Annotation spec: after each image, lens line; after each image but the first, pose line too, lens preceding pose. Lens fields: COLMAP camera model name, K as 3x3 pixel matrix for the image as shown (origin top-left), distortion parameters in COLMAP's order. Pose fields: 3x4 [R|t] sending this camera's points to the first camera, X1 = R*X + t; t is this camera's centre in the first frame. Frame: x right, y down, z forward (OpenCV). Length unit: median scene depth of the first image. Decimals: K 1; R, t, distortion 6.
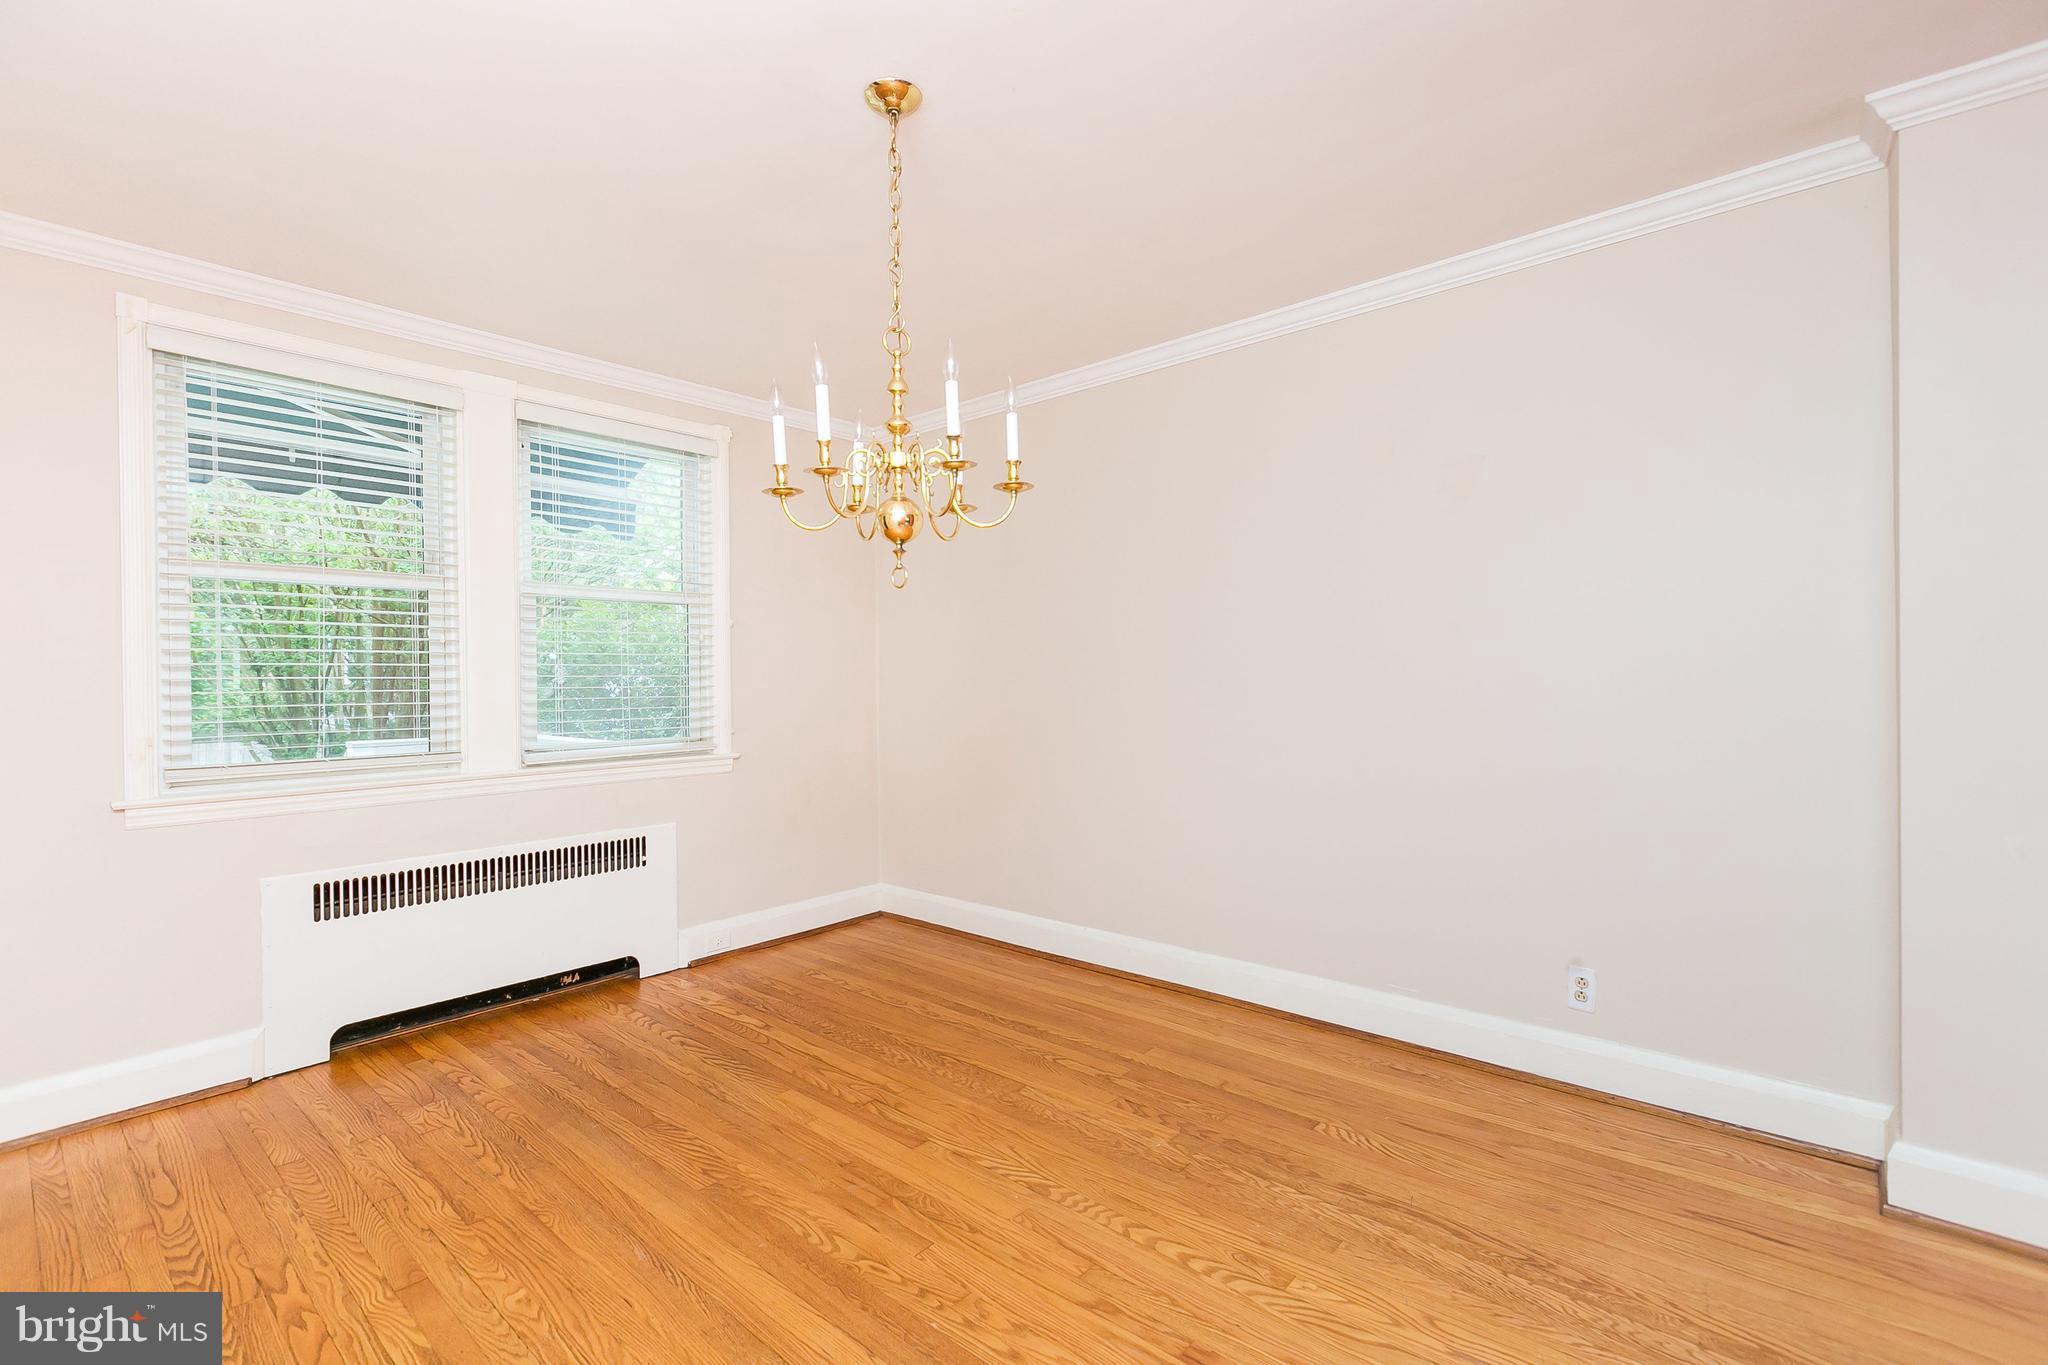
lens RADIAL K [[914.6, 0, 1012.3], [0, 914.6, 675.9], [0, 0, 1]] dist [0.002872, 0.000269]
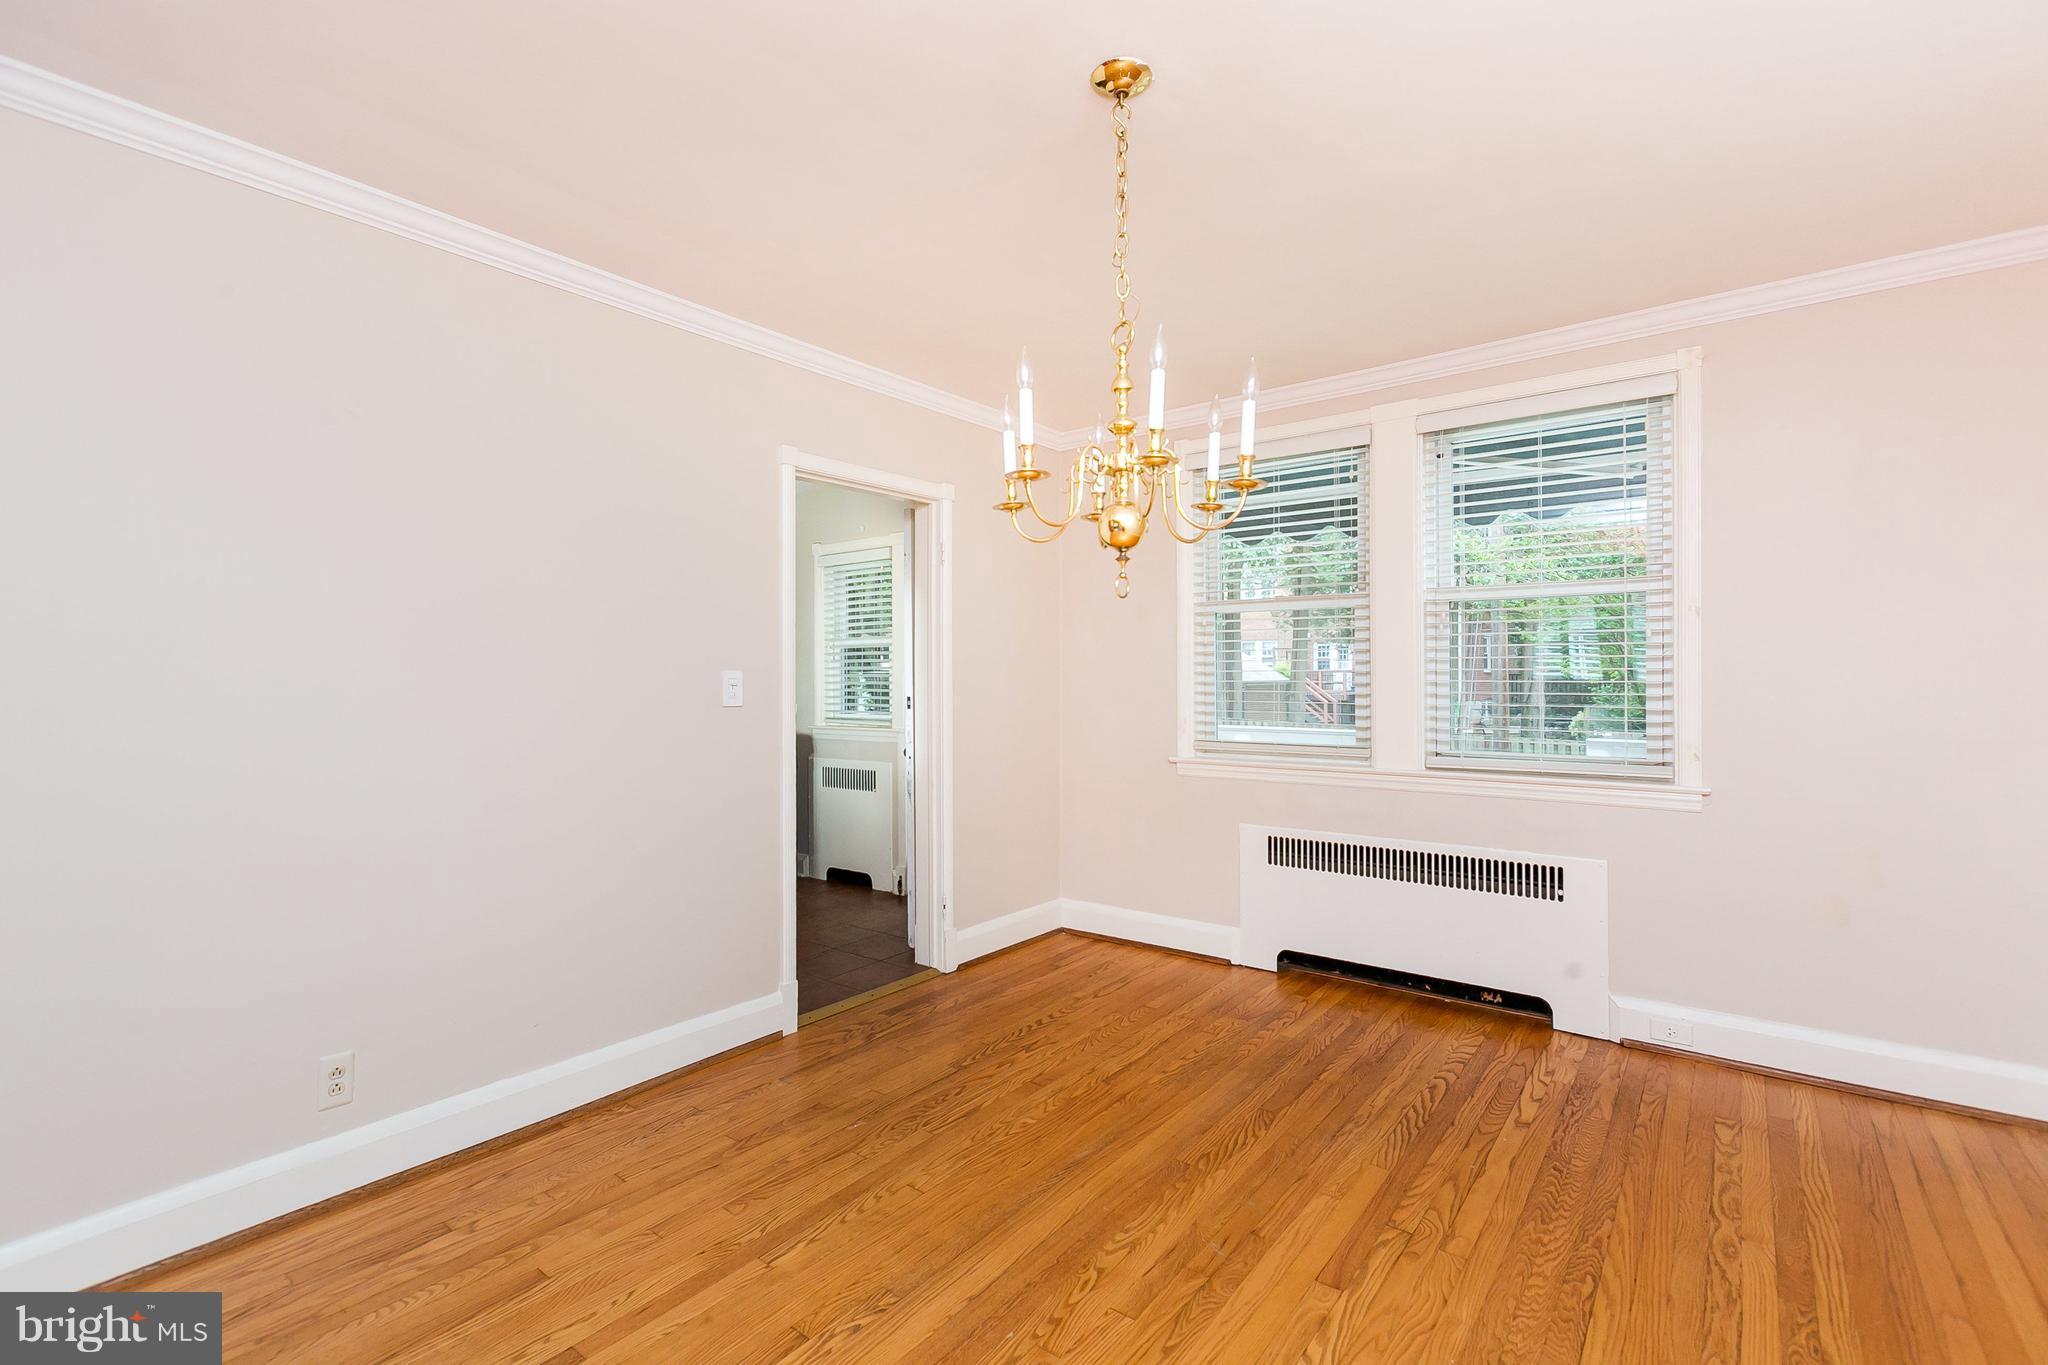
lens RADIAL K [[914.6, 0, 1031.8], [0, 914.6, 678.0], [0, 0, 1]] dist [0.002872, 0.000269]
pose [[0.067218, 0.009101, -0.997697, 0.515135], [0.001116, 0.999957, 0.009197, -0.014610], [0.997738, -0.001731, 0.067205, 0.536688]]
